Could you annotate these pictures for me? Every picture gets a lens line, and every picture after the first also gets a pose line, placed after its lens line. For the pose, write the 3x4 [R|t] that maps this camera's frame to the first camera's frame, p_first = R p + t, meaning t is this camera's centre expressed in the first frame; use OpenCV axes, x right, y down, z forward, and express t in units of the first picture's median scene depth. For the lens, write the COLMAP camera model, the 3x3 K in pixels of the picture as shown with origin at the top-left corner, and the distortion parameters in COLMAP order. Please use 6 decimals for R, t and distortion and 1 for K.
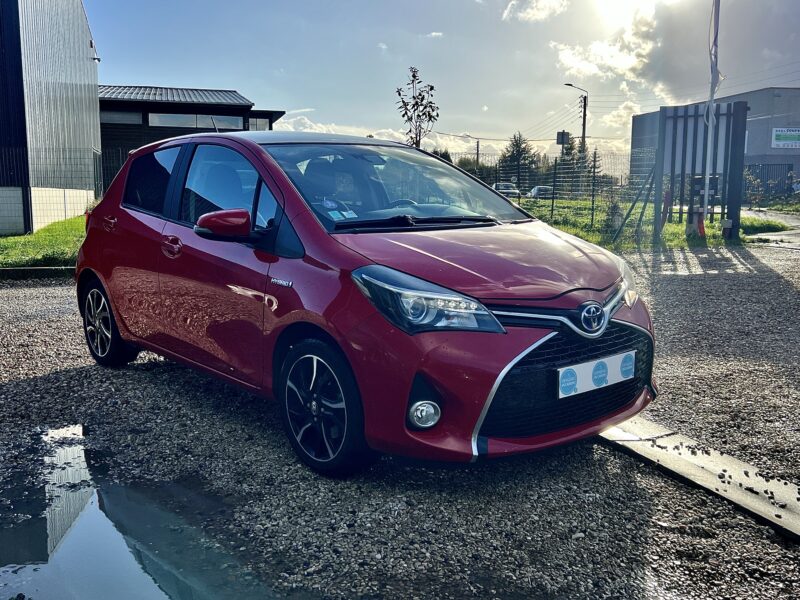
lens RADIAL K [[775.2, 0, 399.1], [0, 775.2, 301.9], [0, 0, 1]] dist [0.014018, 0.000000]
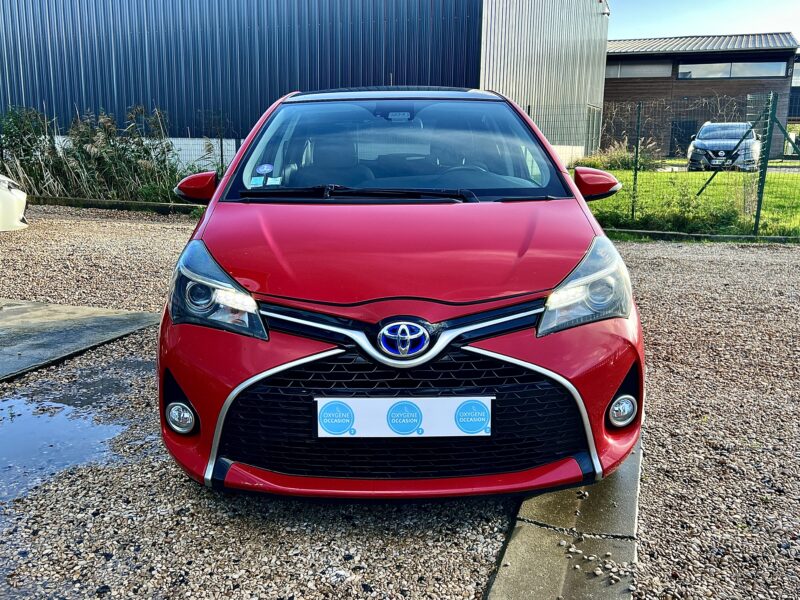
lens RADIAL K [[775.2, 0, 399.7], [0, 775.2, 299.1], [0, 0, 1]] dist [0.014018, 0.000000]
pose [[0.765624, 0.129014, -0.630219, 0.665776], [-0.095269, 0.991620, 0.087259, -0.075175], [0.636195, -0.006767, 0.771499, 0.429743]]
